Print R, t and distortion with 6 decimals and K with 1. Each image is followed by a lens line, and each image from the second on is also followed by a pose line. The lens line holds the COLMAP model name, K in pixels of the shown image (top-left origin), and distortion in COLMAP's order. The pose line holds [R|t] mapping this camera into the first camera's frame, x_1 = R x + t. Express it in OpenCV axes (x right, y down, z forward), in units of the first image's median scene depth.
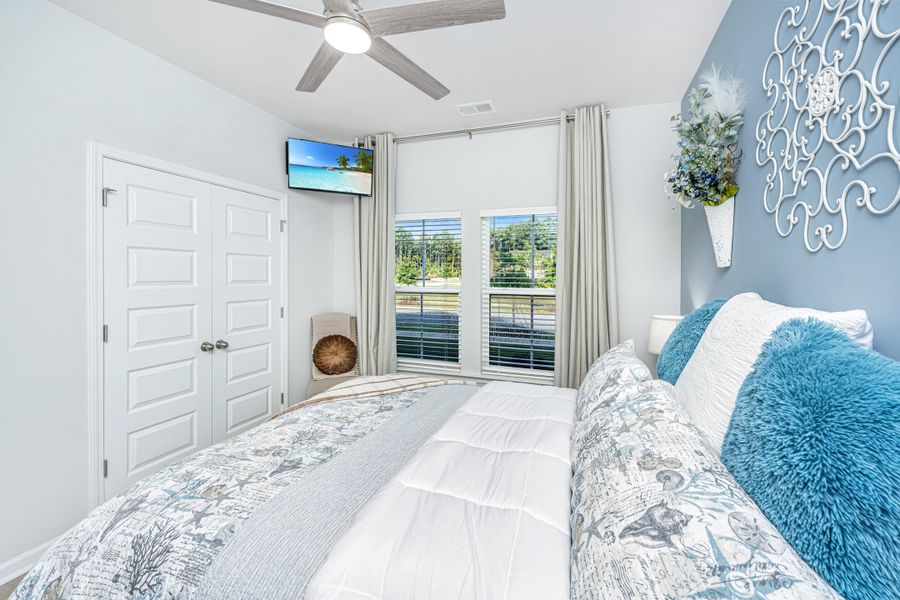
lens RADIAL K [[363.6, 0, 473.3], [0, 363.6, 279.5], [0, 0, 1]] dist [-0.004803, 0.000167]
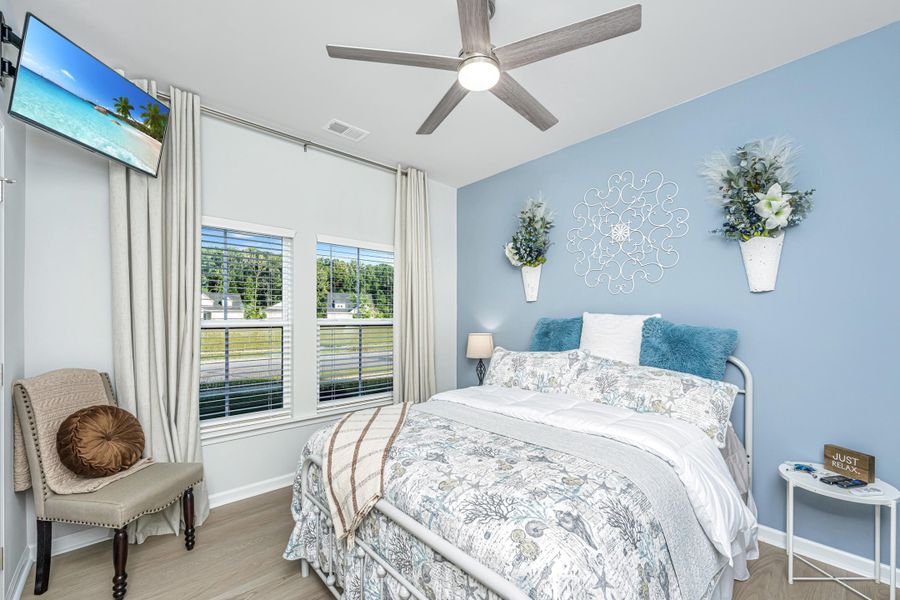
lens RADIAL K [[363.6, 0, 461.5], [0, 363.6, 317.1], [0, 0, 1]] dist [-0.004803, 0.000167]
pose [[0.488239, -0.008477, 0.872669, -0.635158], [0.011520, 0.999928, 0.003269, 0.021208], [-0.872634, 0.008457, 0.488302, 0.251340]]
